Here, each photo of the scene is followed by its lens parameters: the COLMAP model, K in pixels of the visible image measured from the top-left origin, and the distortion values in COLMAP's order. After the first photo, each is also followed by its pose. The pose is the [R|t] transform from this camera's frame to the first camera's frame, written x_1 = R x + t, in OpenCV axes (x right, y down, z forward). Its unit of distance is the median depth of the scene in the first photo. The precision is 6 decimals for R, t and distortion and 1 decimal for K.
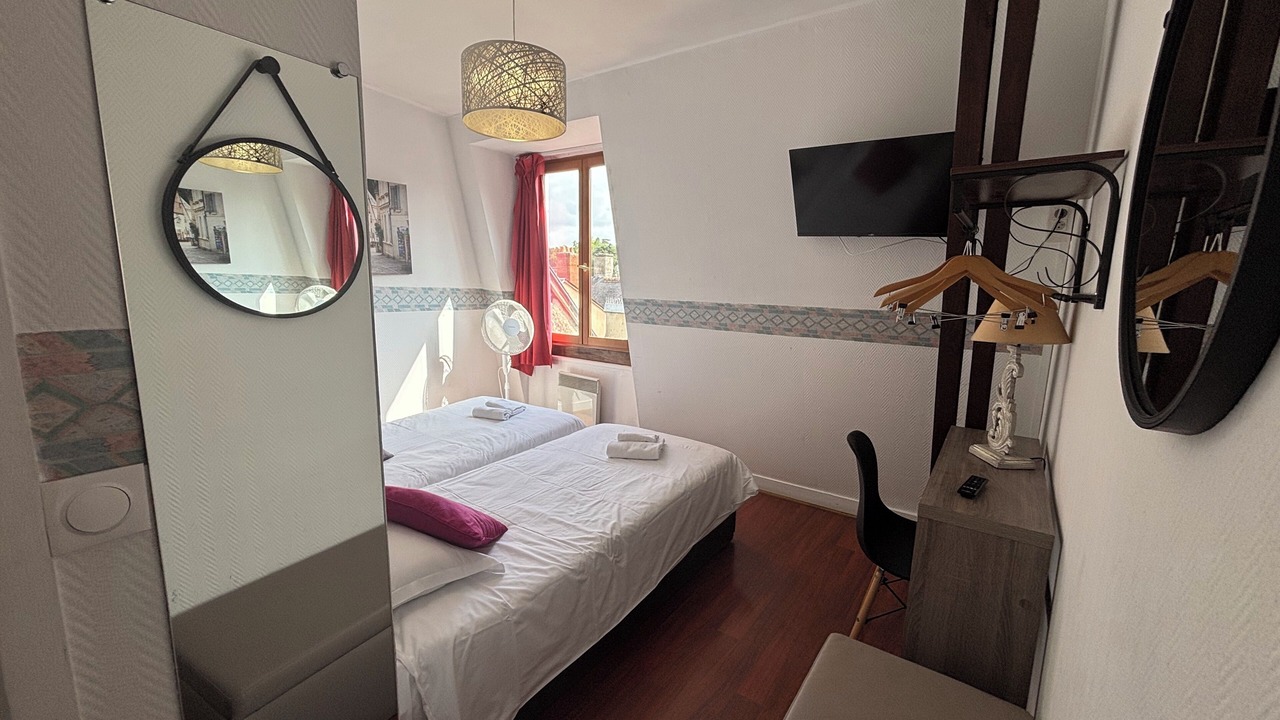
lens RADIAL K [[519.7, 0, 638.3], [0, 519.7, 356.6], [0, 0, 1]] dist [-0.000736, 0.000199]
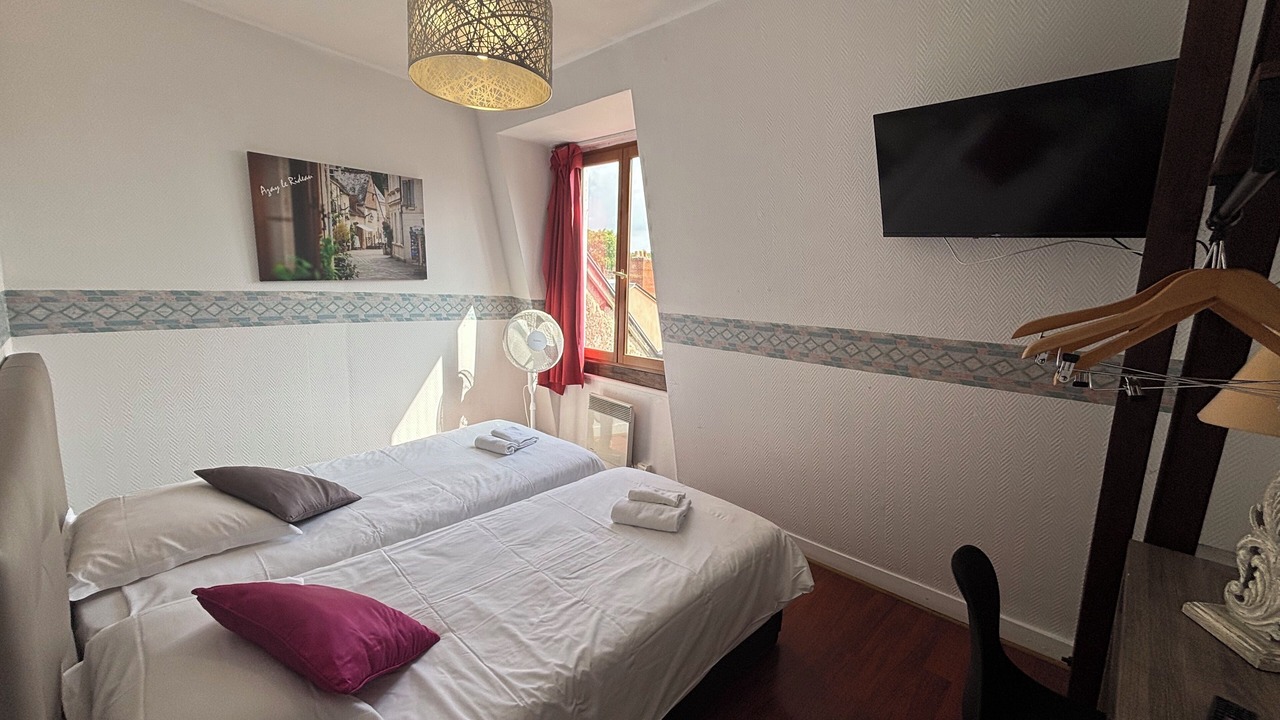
lens RADIAL K [[520.8, 0, 636.5], [0, 520.8, 354.9], [0, 0, 1]] dist [-0.014595, 0.004159]
pose [[0.988294, 0.036423, -0.148151, 0.076453], [-0.038195, 0.999229, -0.009136, -0.045438], [0.147704, 0.014687, 0.988923, 0.225933]]
